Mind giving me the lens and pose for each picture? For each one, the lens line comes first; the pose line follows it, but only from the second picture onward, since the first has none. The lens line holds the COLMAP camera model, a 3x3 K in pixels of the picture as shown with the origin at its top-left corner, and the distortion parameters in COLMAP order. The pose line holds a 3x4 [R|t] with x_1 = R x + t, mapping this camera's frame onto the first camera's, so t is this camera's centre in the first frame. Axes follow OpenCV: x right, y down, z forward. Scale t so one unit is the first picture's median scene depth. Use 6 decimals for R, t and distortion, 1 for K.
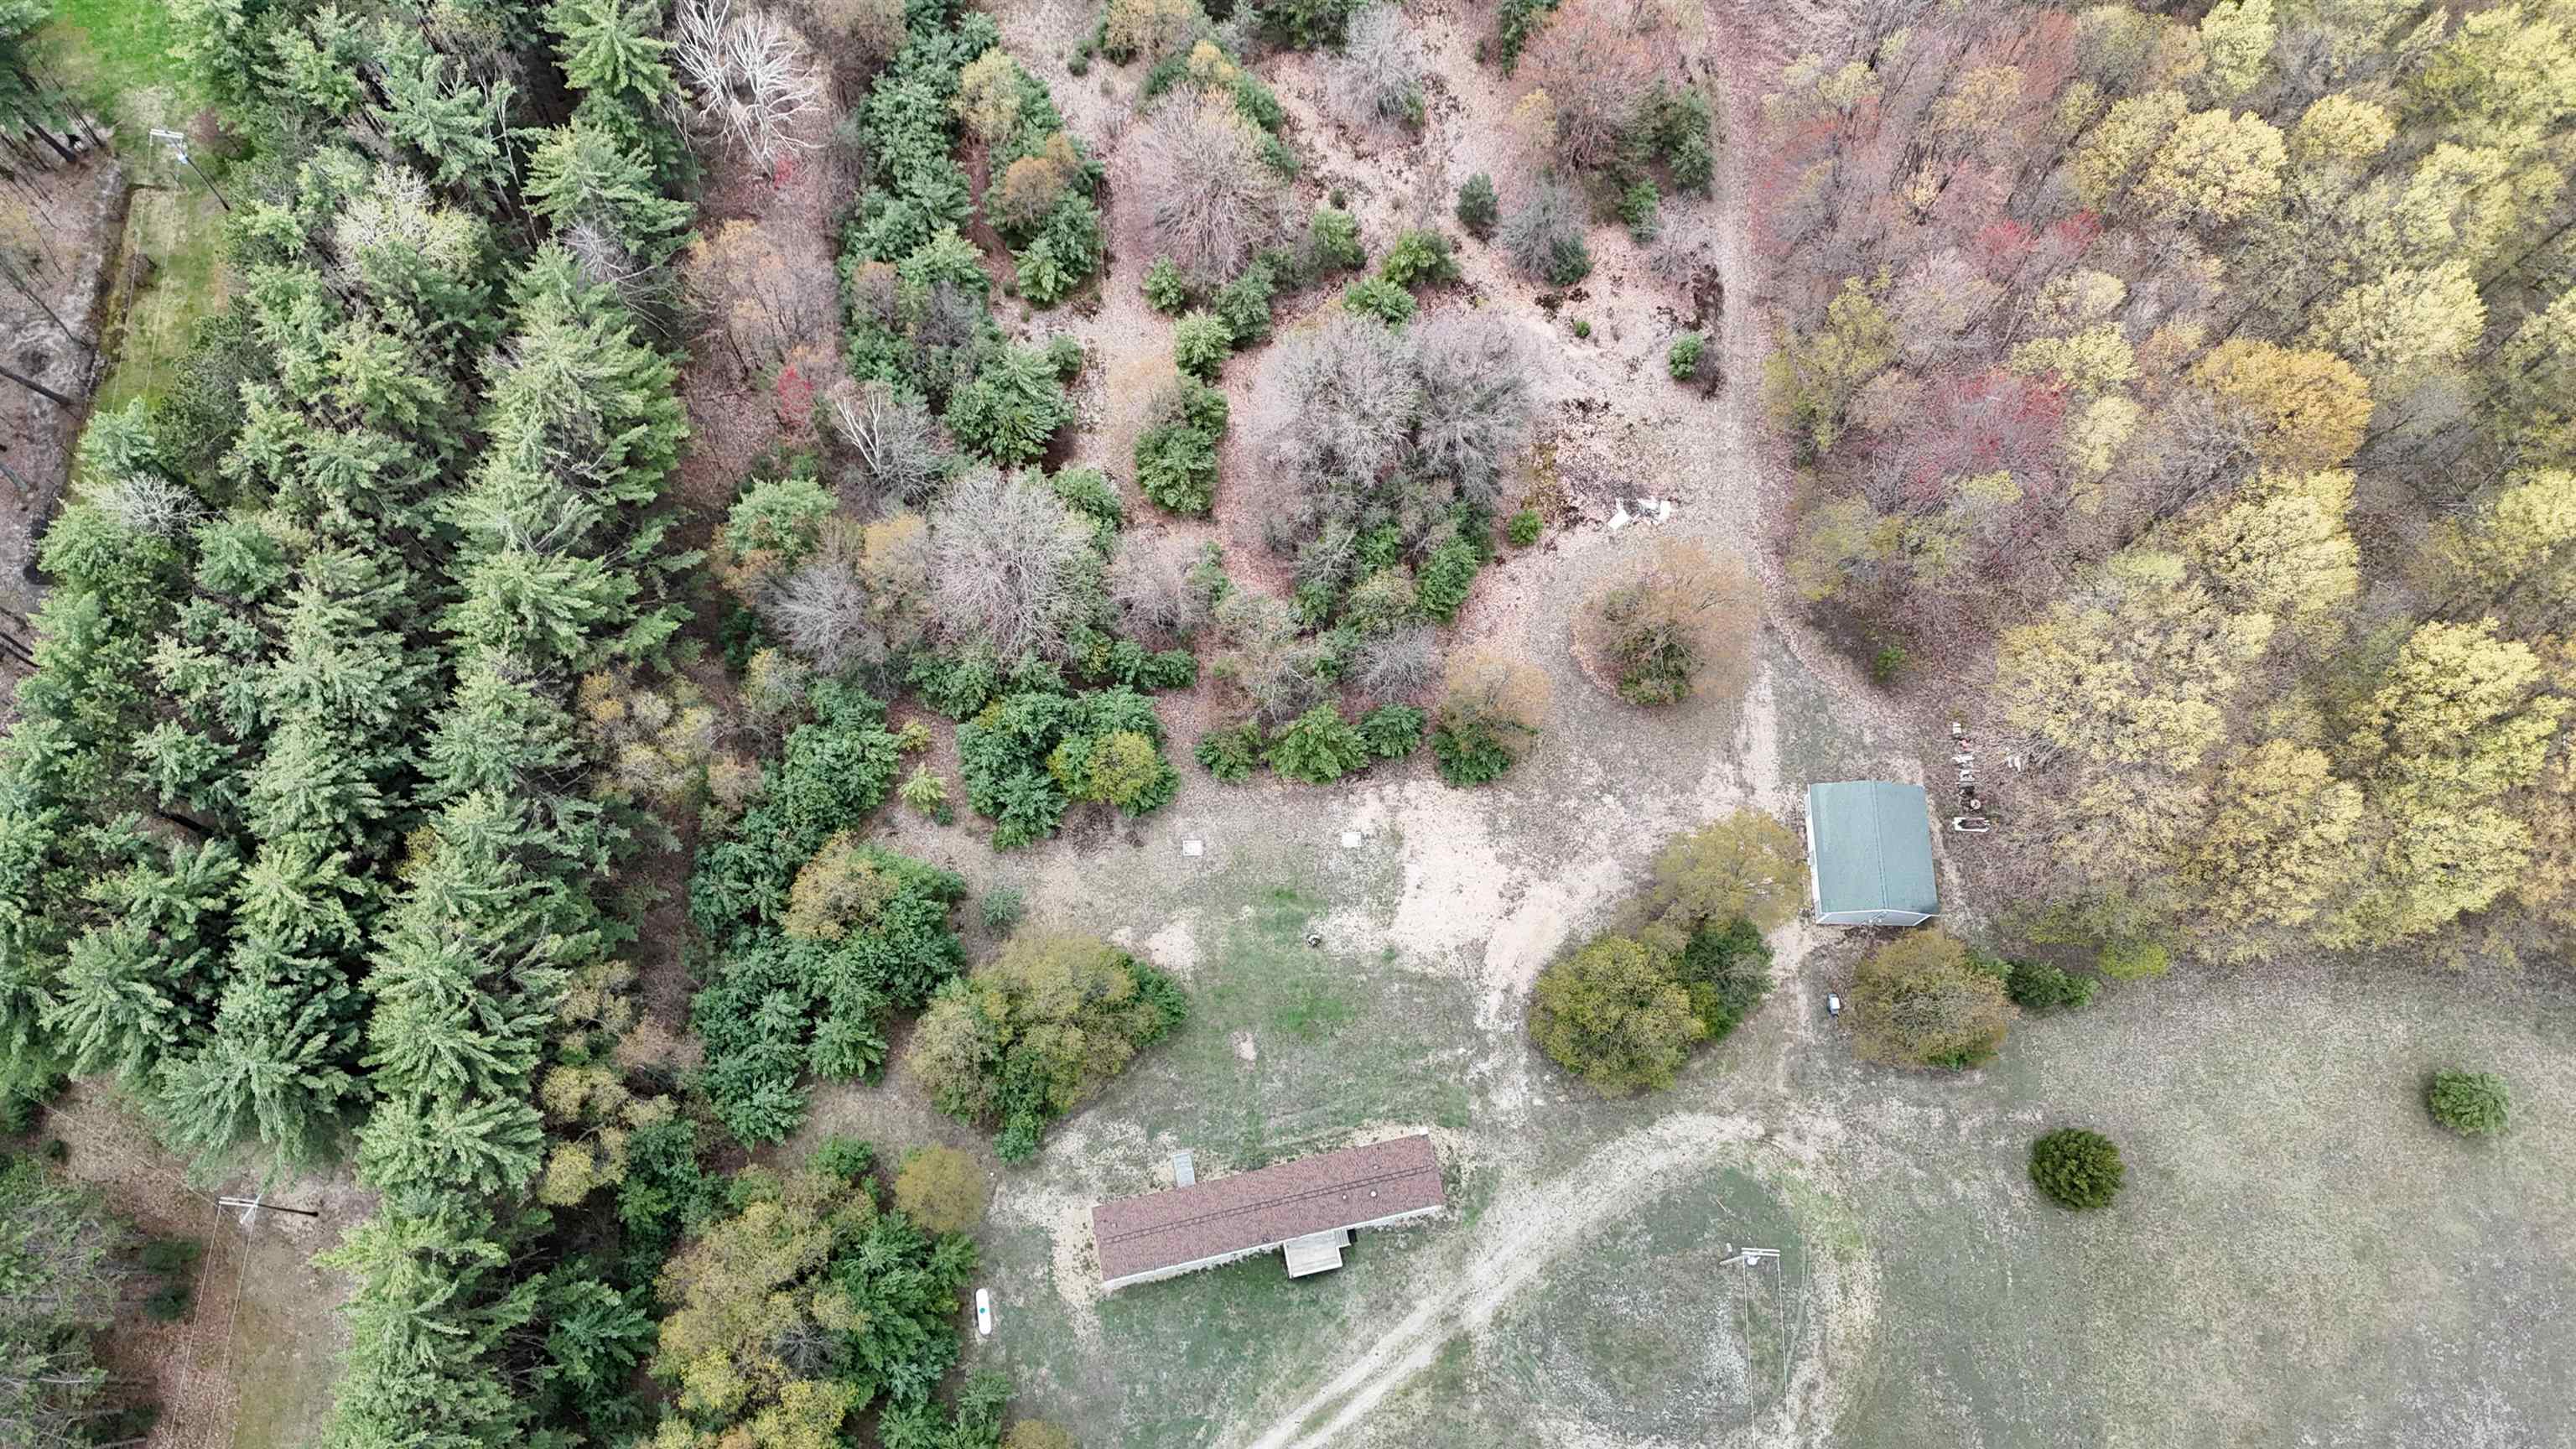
lens RADIAL K [[1875.3, 0, 1288.0], [0, 1875.3, 724.5], [0, 0, 1]] dist [0.118603, -0.136320]
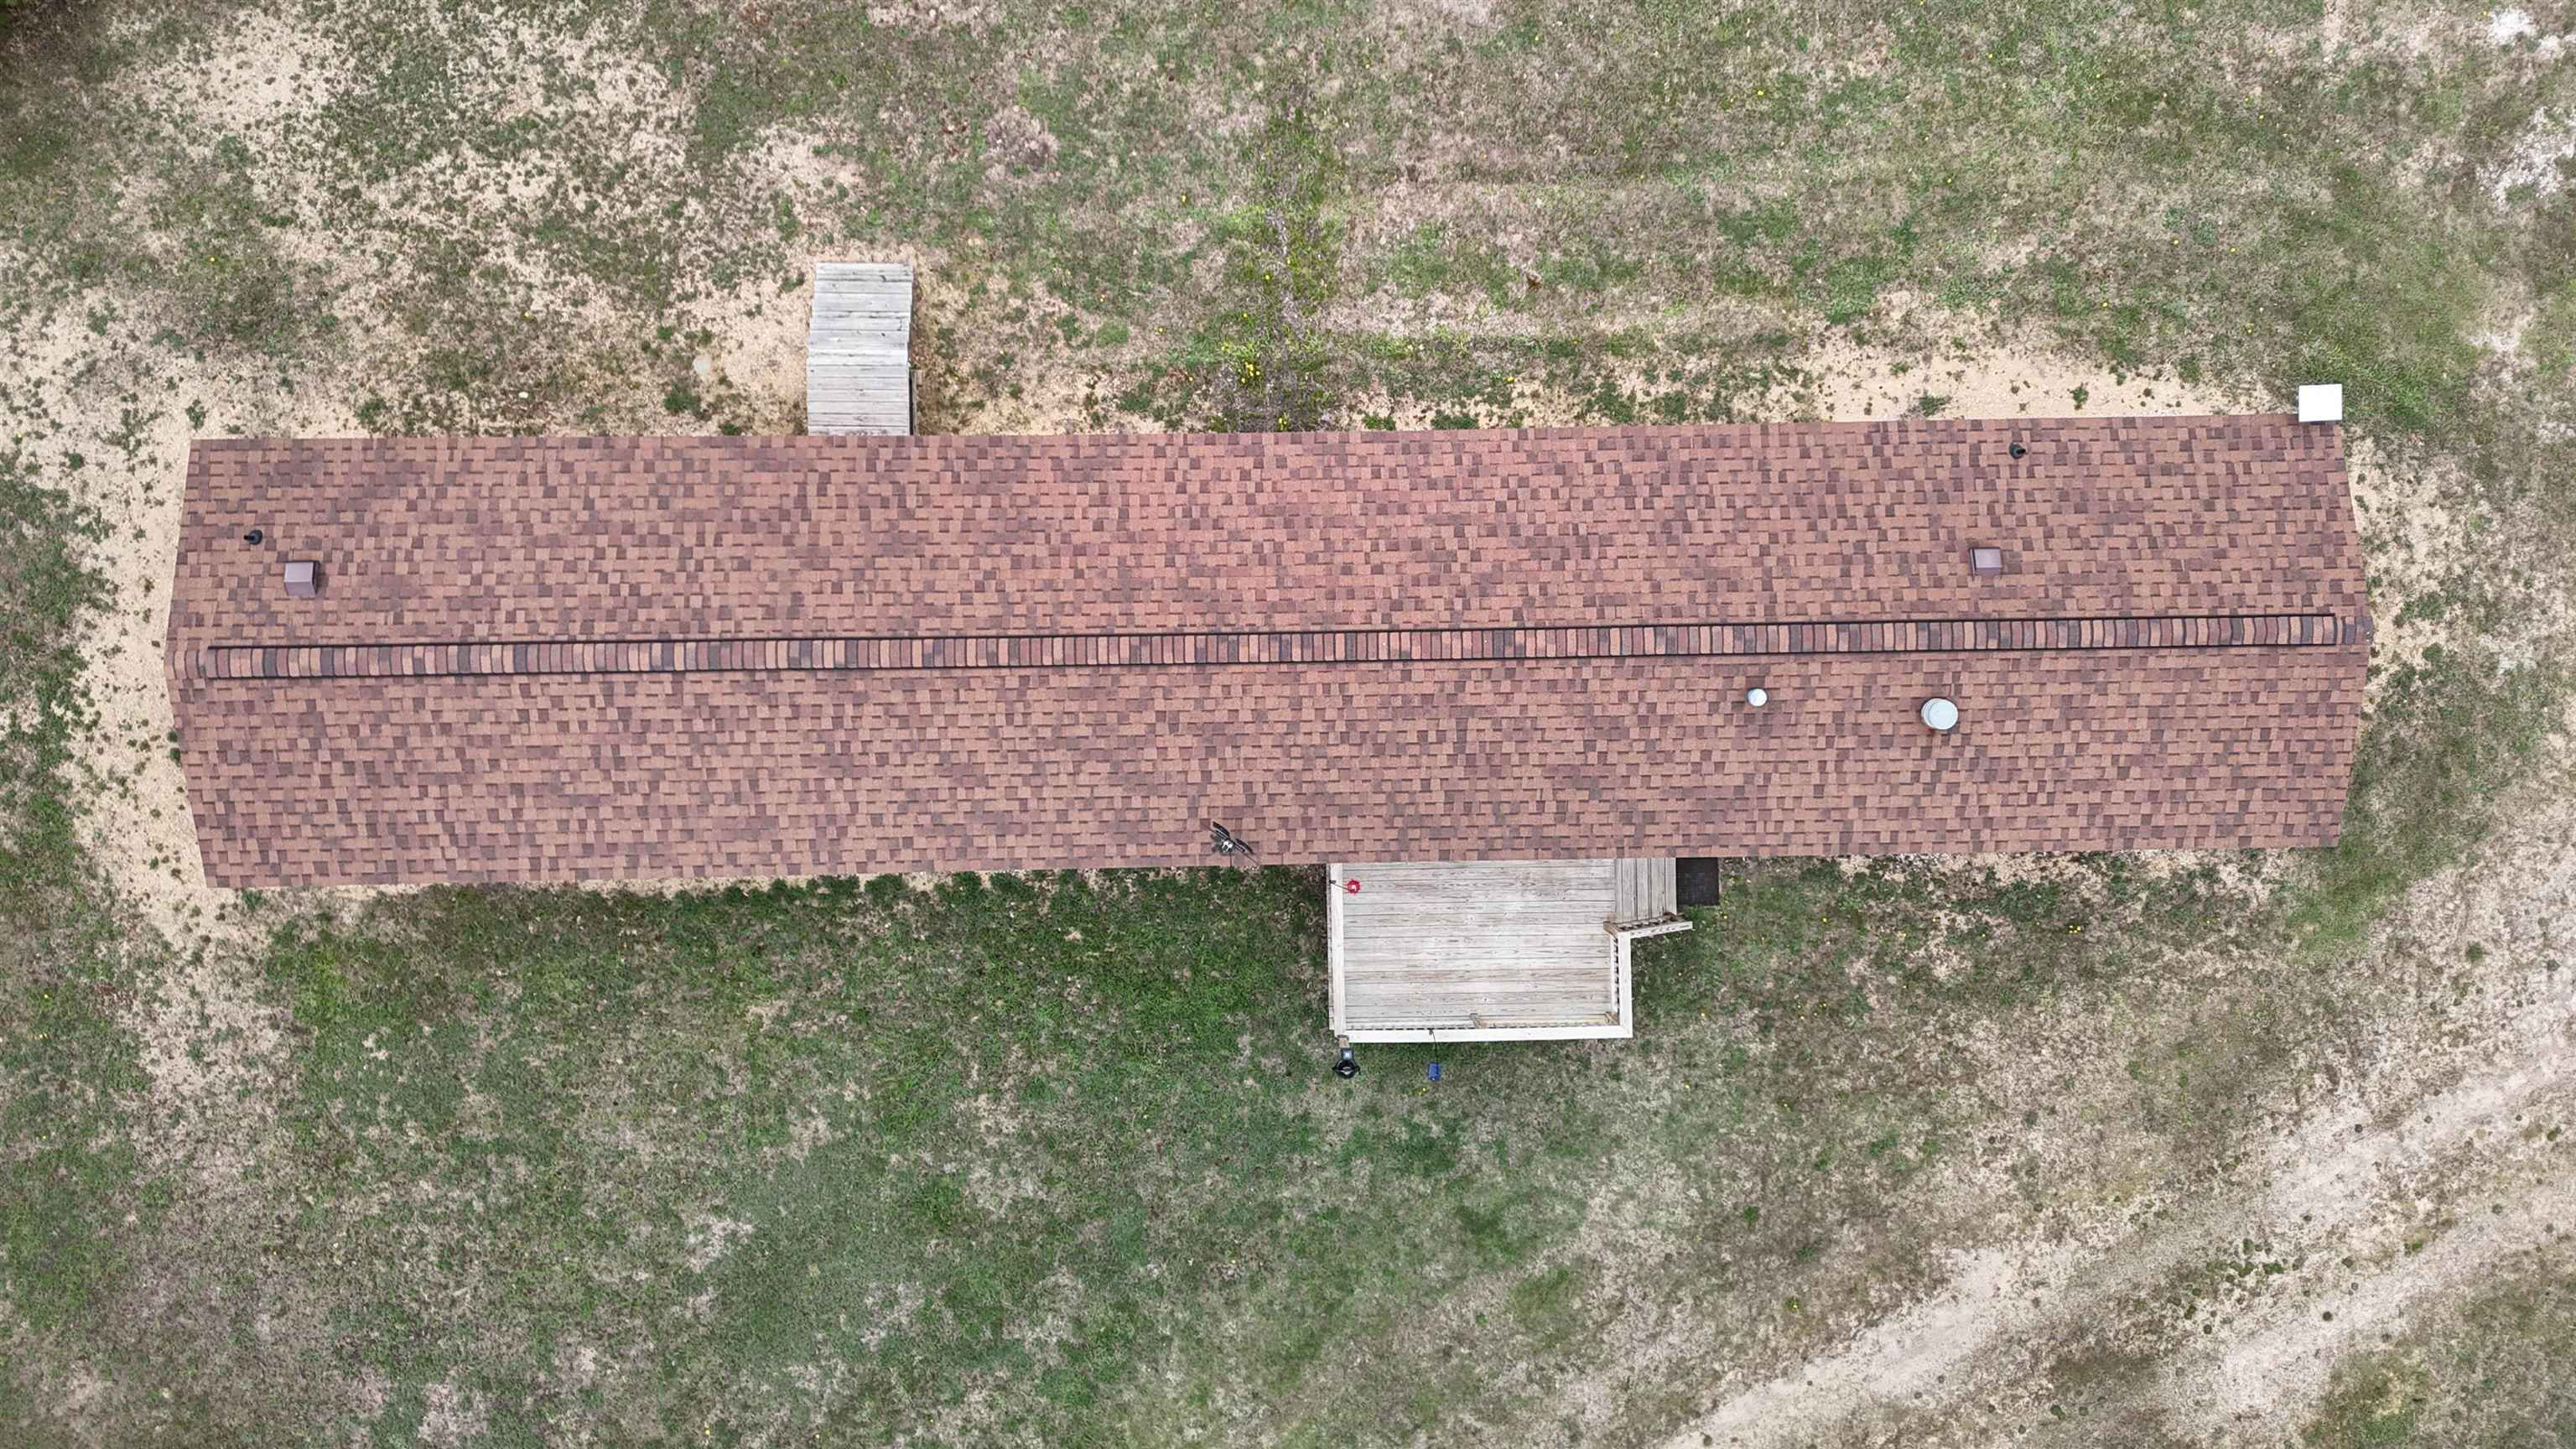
lens RADIAL K [[1875.3, 0, 1288.0], [0, 1875.3, 724.5], [0, 0, 1]] dist [0.118603, -0.136320]
pose [[0.979901, 0.199028, -0.013470, -0.006009], [-0.182775, 0.922830, 0.339084, 0.198536], [0.079917, -0.329807, 0.940660, 0.815784]]
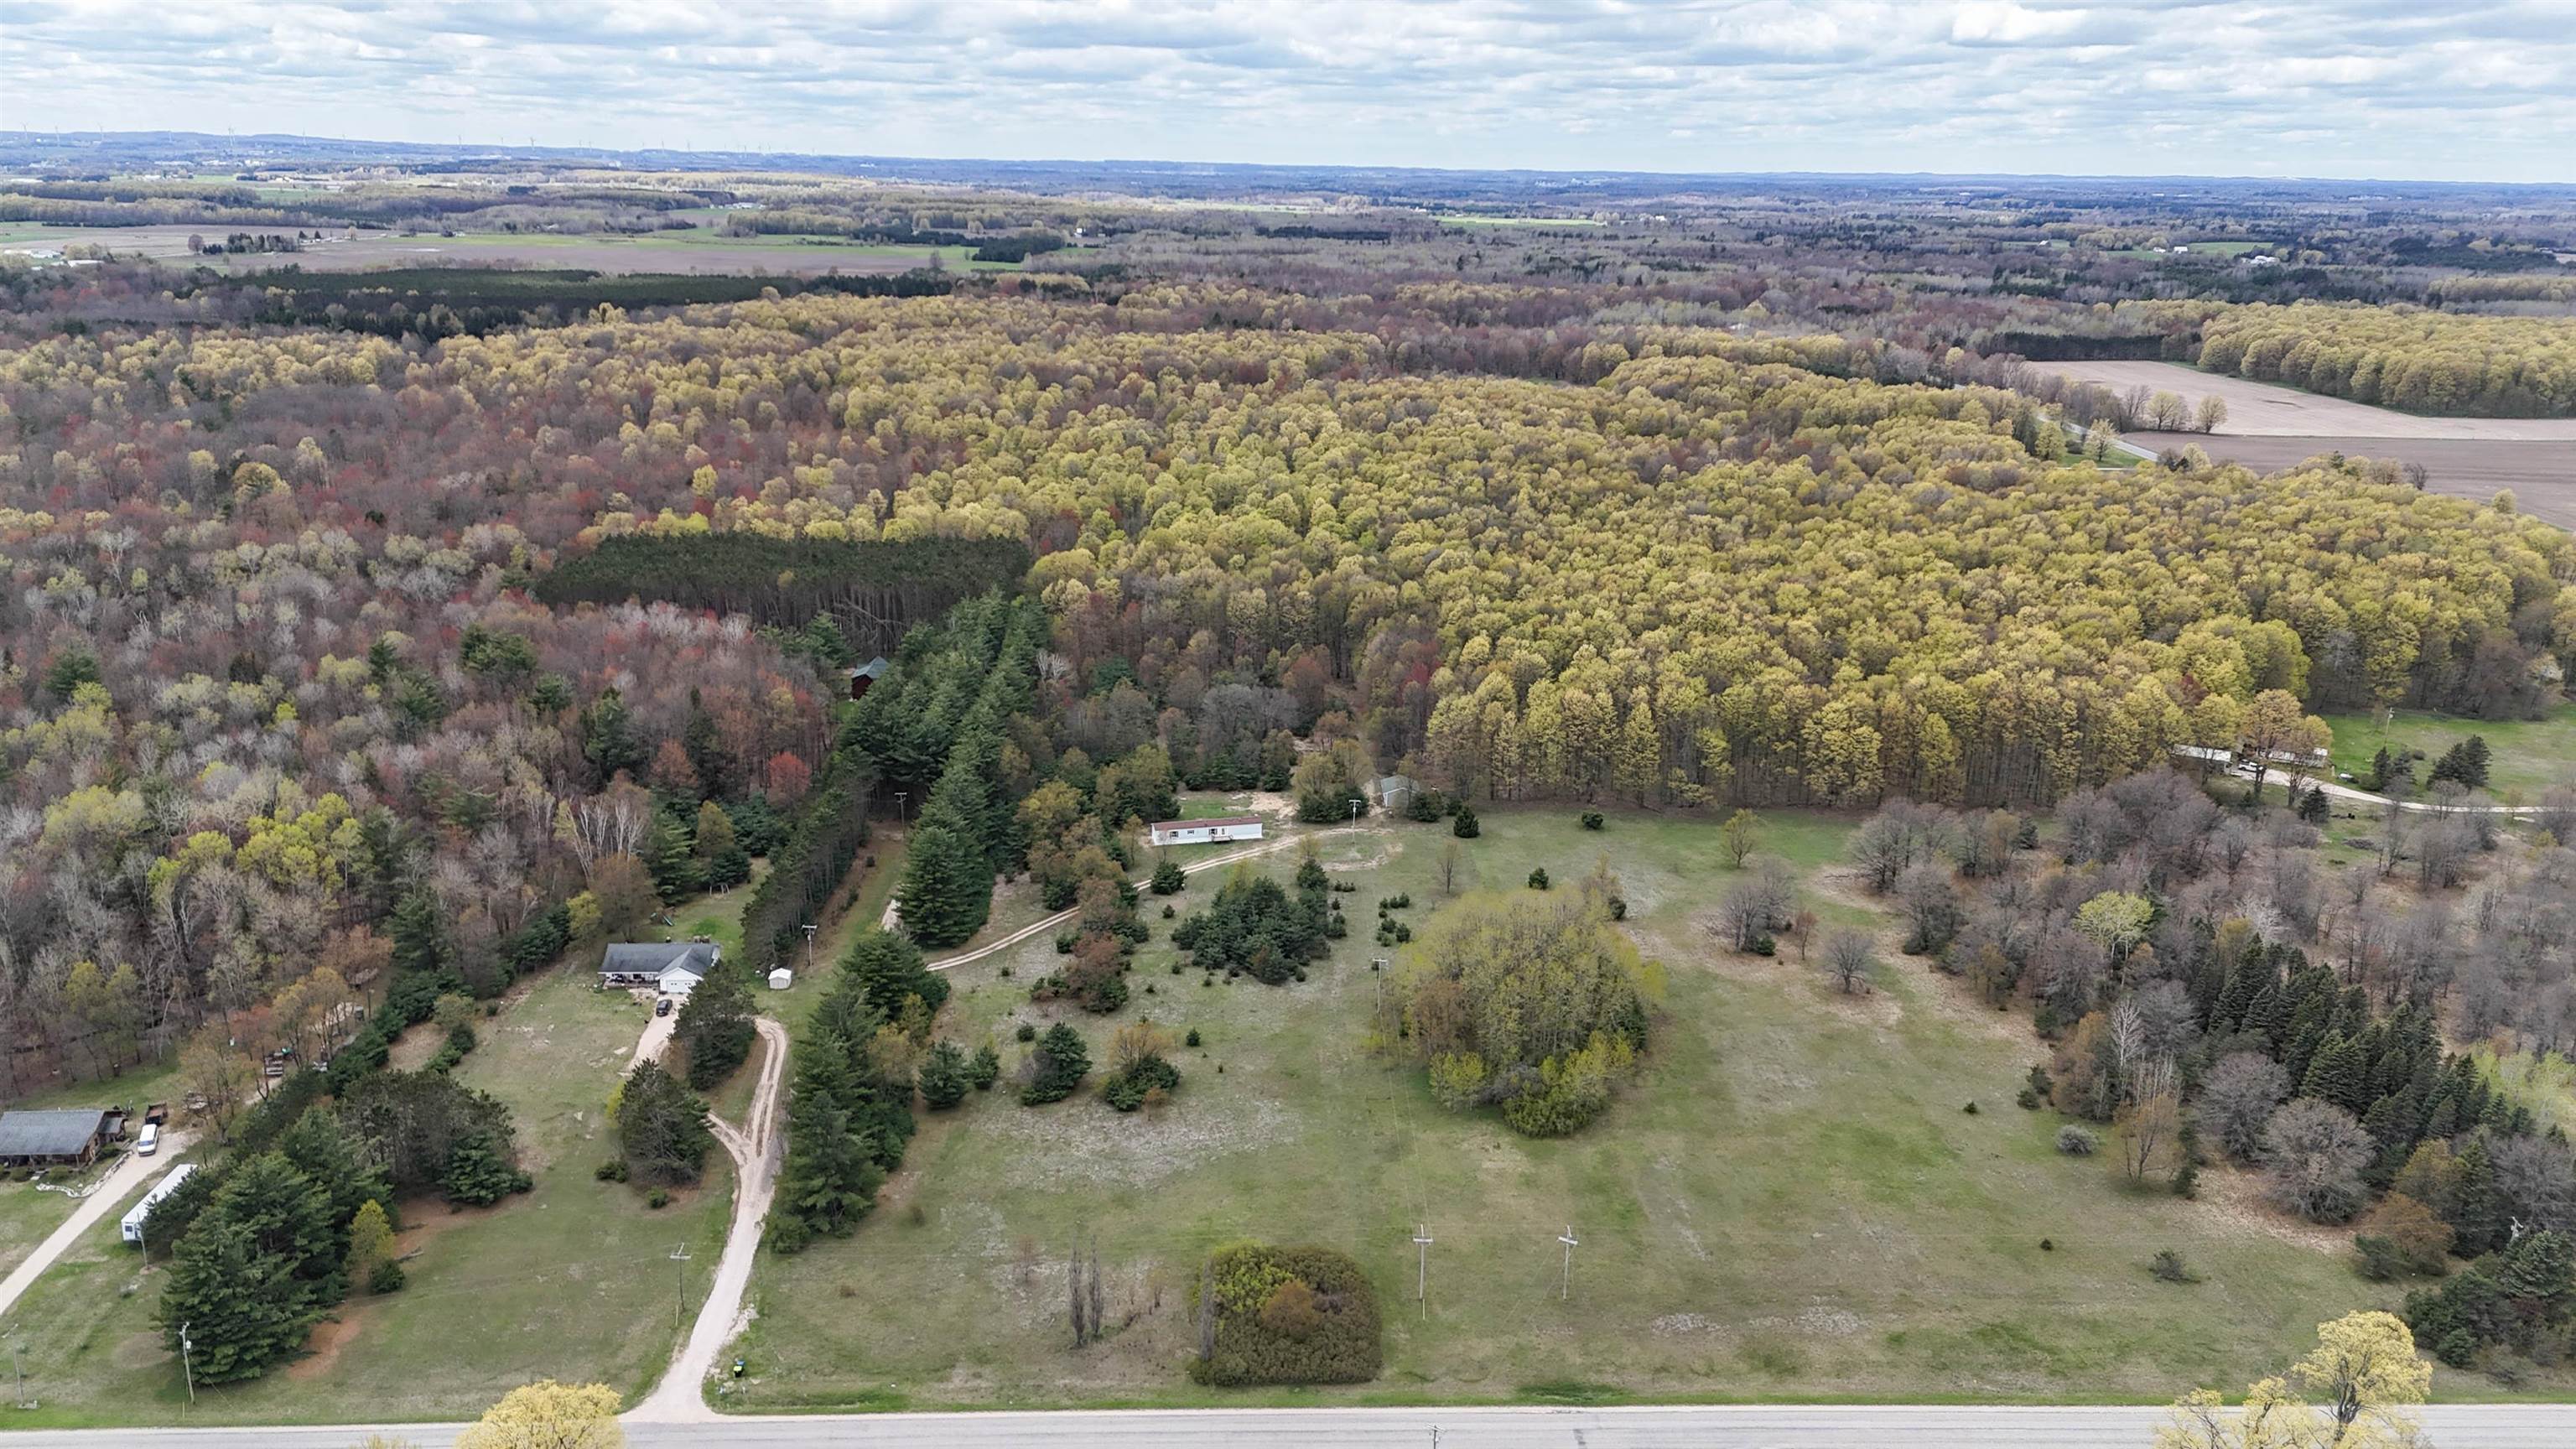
lens RADIAL K [[1874.7, 0, 1288.0], [0, 1874.7, 724.5], [0, 0, 1]] dist [0.142462, -0.200314]
pose [[0.998910, -0.042981, 0.018228, 0.073546], [0.039702, 0.576608, -0.816056, 2.658583], [0.024564, 0.815890, 0.577685, -0.930204]]
